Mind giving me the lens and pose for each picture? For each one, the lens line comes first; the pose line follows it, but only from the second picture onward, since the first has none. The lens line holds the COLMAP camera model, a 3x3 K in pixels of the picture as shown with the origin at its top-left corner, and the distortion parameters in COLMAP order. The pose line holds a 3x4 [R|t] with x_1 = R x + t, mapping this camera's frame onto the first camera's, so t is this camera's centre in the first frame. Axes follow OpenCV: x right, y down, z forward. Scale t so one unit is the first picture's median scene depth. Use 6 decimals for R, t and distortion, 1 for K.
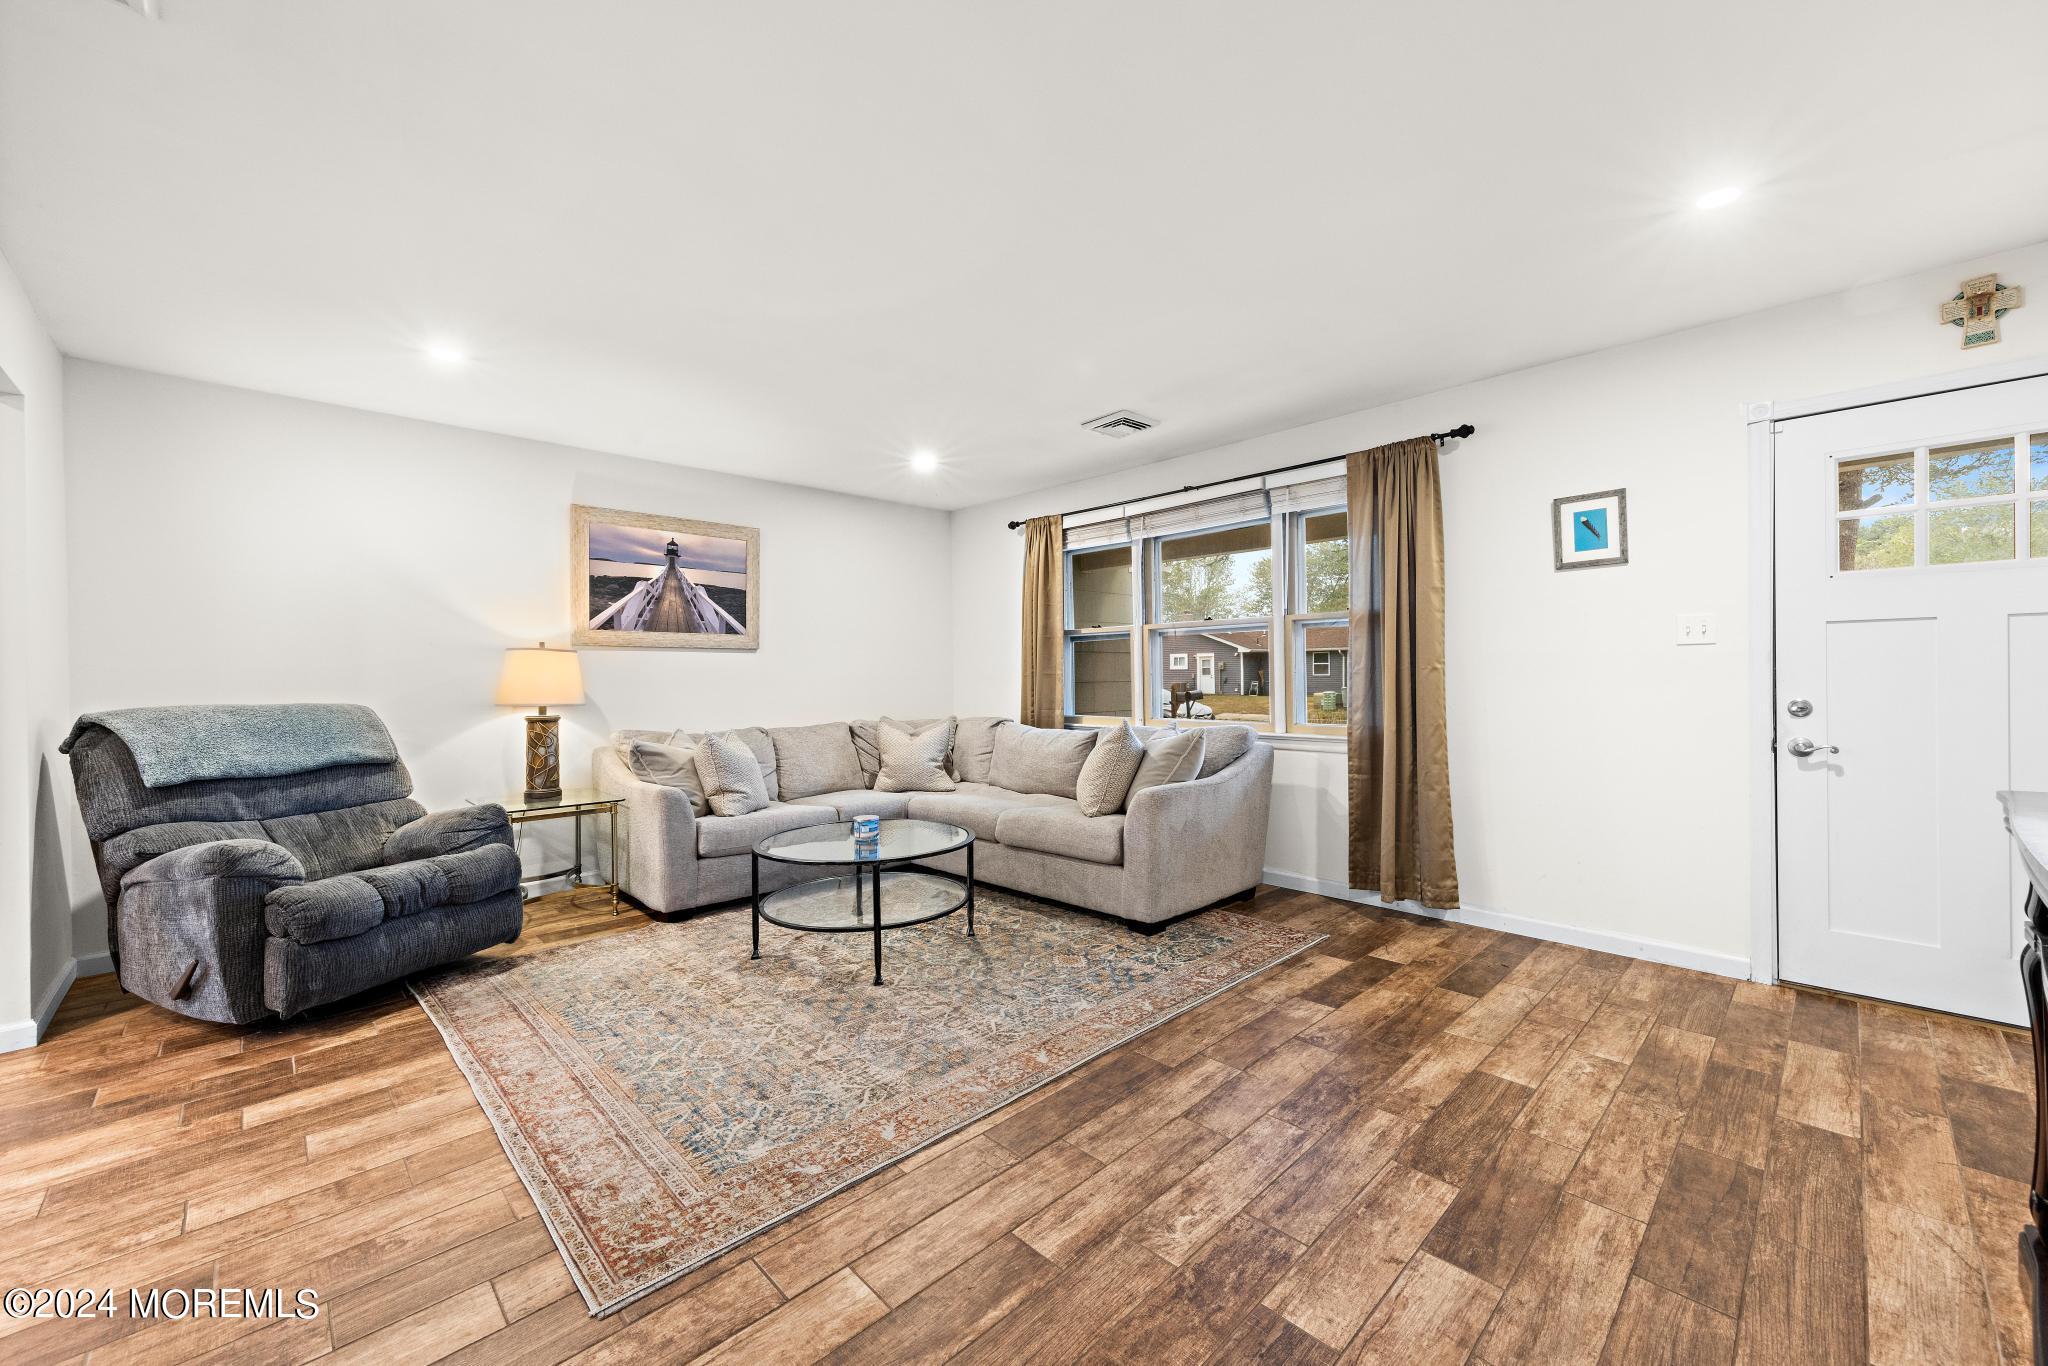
lens RADIAL K [[810.9, 0, 1027.5], [0, 810.9, 672.7], [0, 0, 1]] dist [-0.003932, -0.000147]
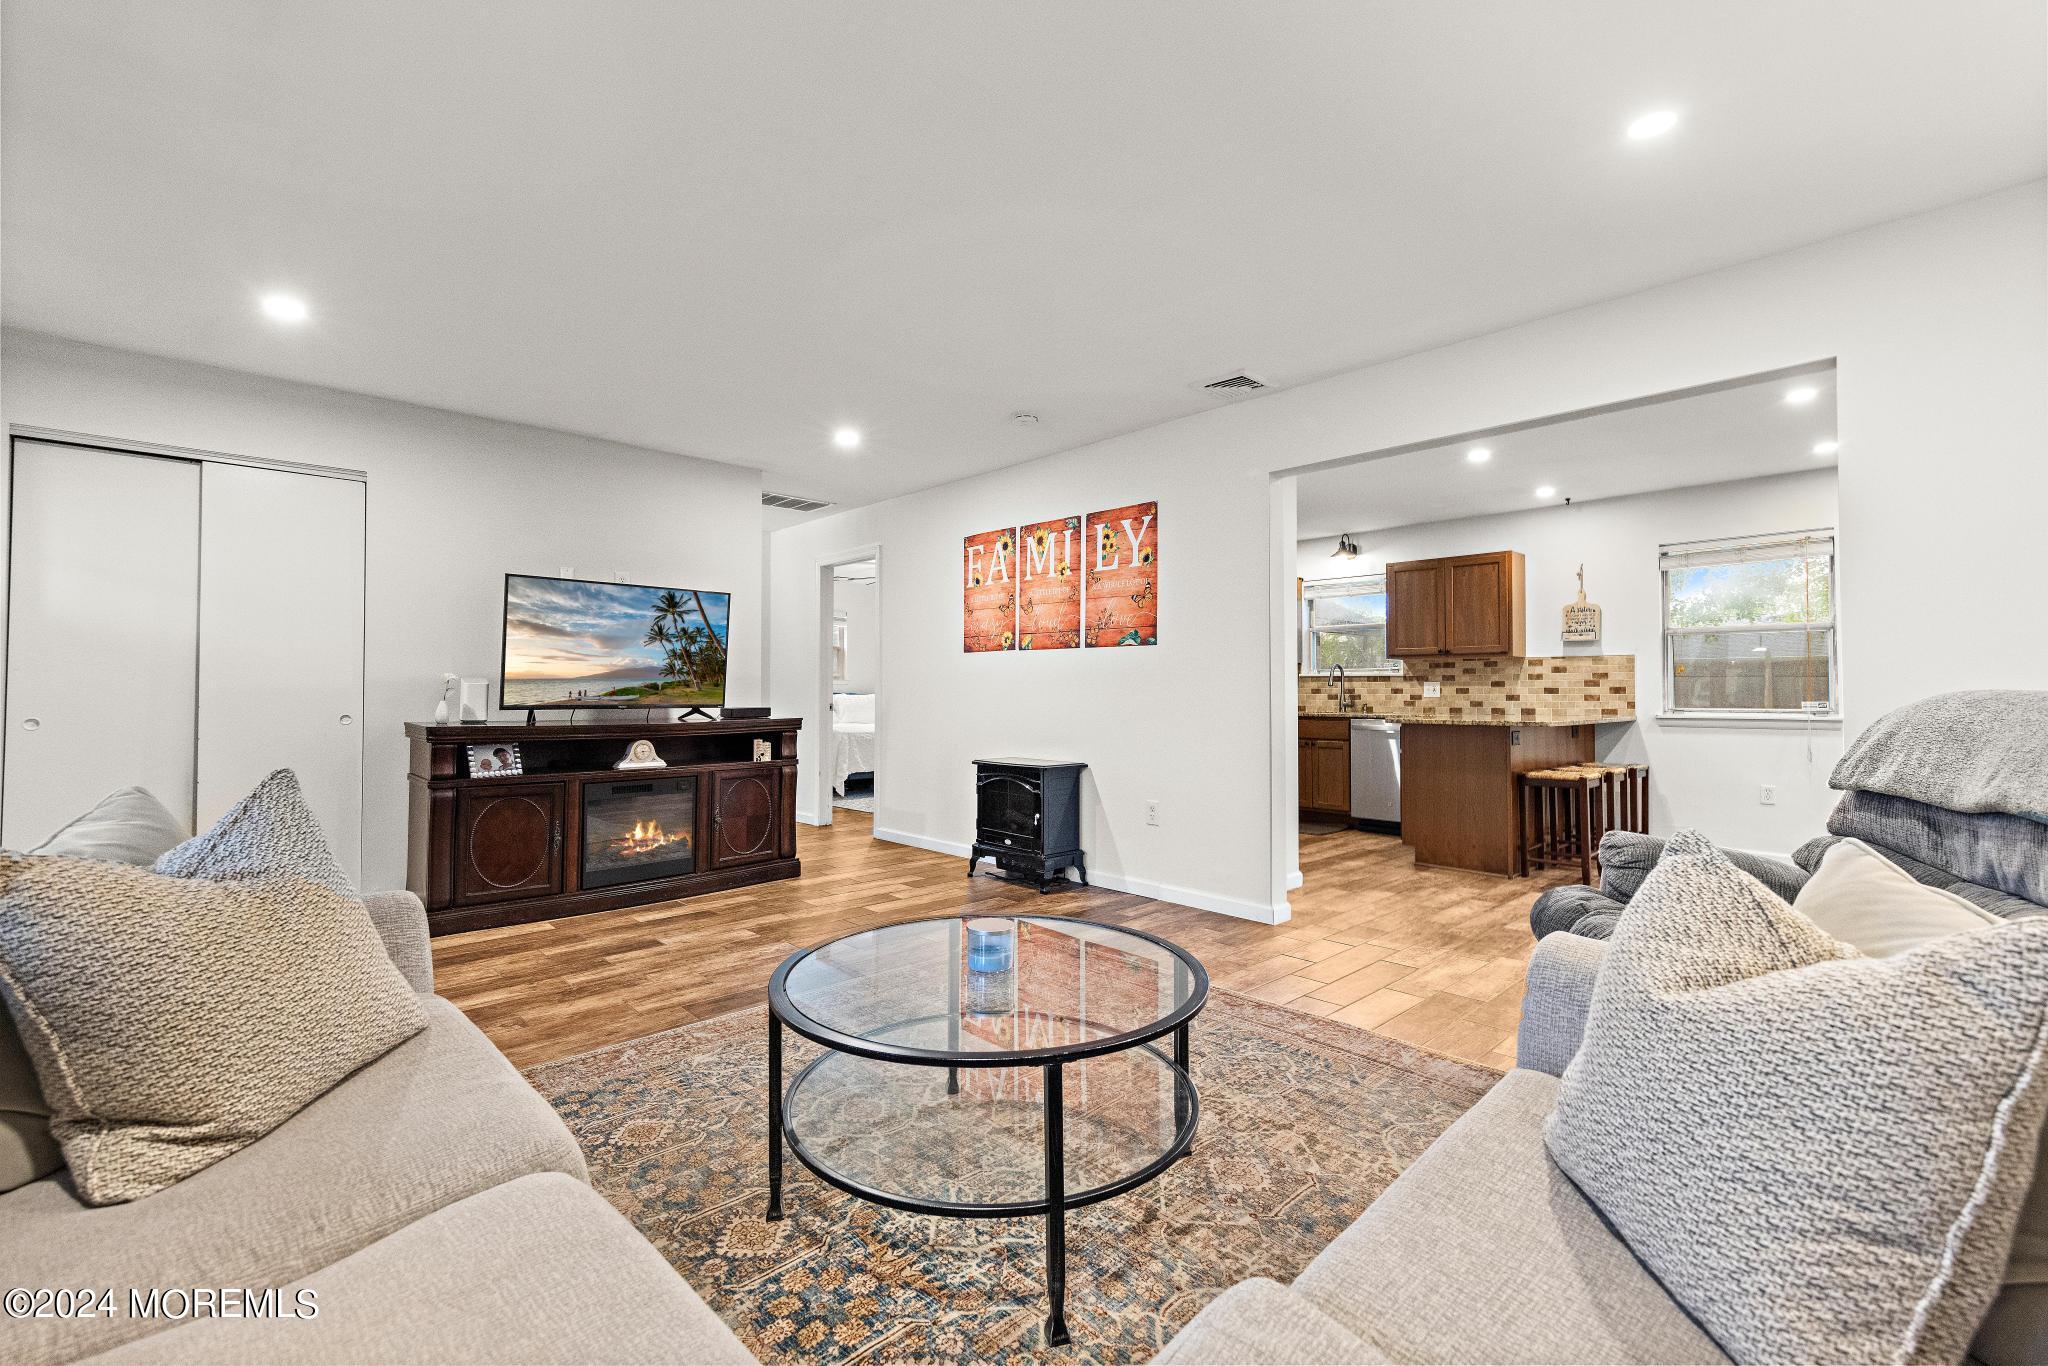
lens RADIAL K [[870.5, 0, 1022.3], [0, 870.5, 670.9], [0, 0, 1]] dist [0.000503, -0.000097]
pose [[-0.999874, 0.007929, 0.013744, -0.359584], [0.007599, 0.999685, -0.023920, 0.047211], [-0.013930, -0.023813, -0.999619, 2.464929]]
